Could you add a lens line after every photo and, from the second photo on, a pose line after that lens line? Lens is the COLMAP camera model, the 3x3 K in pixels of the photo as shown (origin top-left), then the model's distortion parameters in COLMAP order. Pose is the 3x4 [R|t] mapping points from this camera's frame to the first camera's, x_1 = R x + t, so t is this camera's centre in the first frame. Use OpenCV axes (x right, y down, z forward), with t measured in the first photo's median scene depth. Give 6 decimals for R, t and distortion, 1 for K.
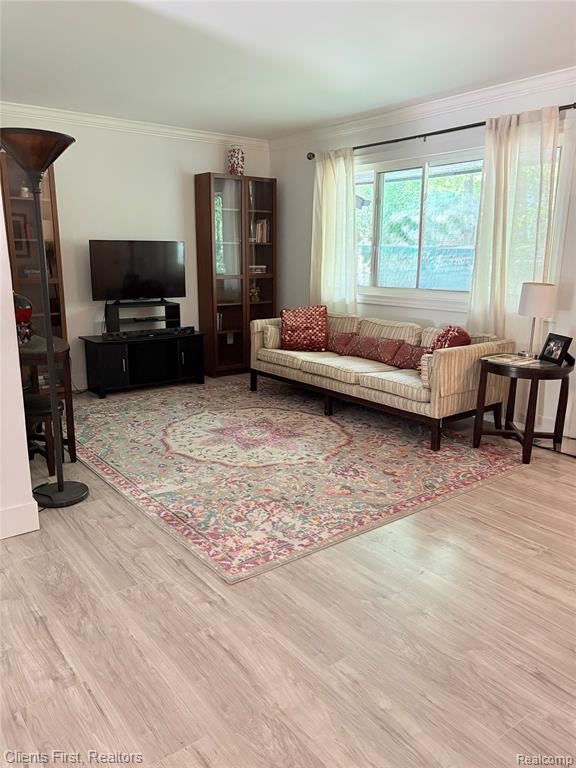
lens RADIAL K [[589.1, 0, 287.2], [0, 589.1, 382.0], [0, 0, 1]] dist [0.058925, -0.008249]
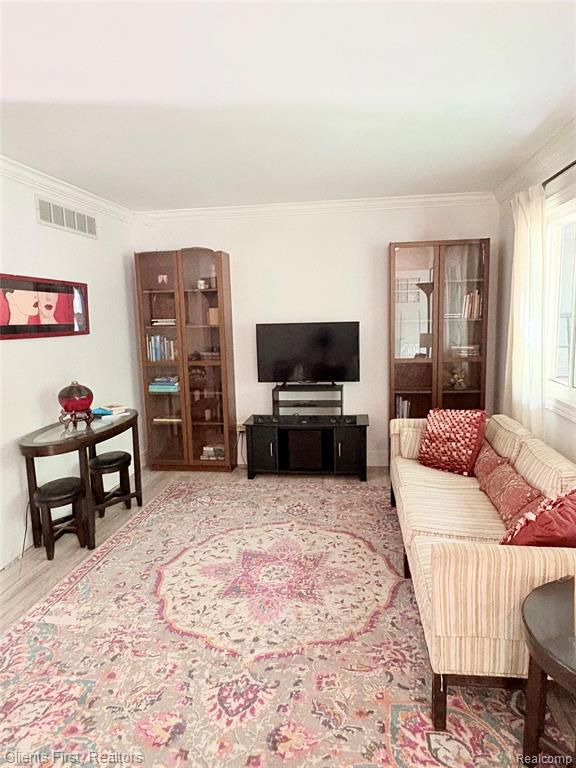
lens RADIAL K [[520.9, 0, 287.5], [0, 520.9, 383.0], [0, 0, 1]] dist [-0.007386, -0.002573]
pose [[0.699666, 0.074804, -0.710543, 0.419620], [-0.128426, 0.991473, -0.022081, -0.147865], [0.702833, 0.106701, 0.703307, 0.494302]]
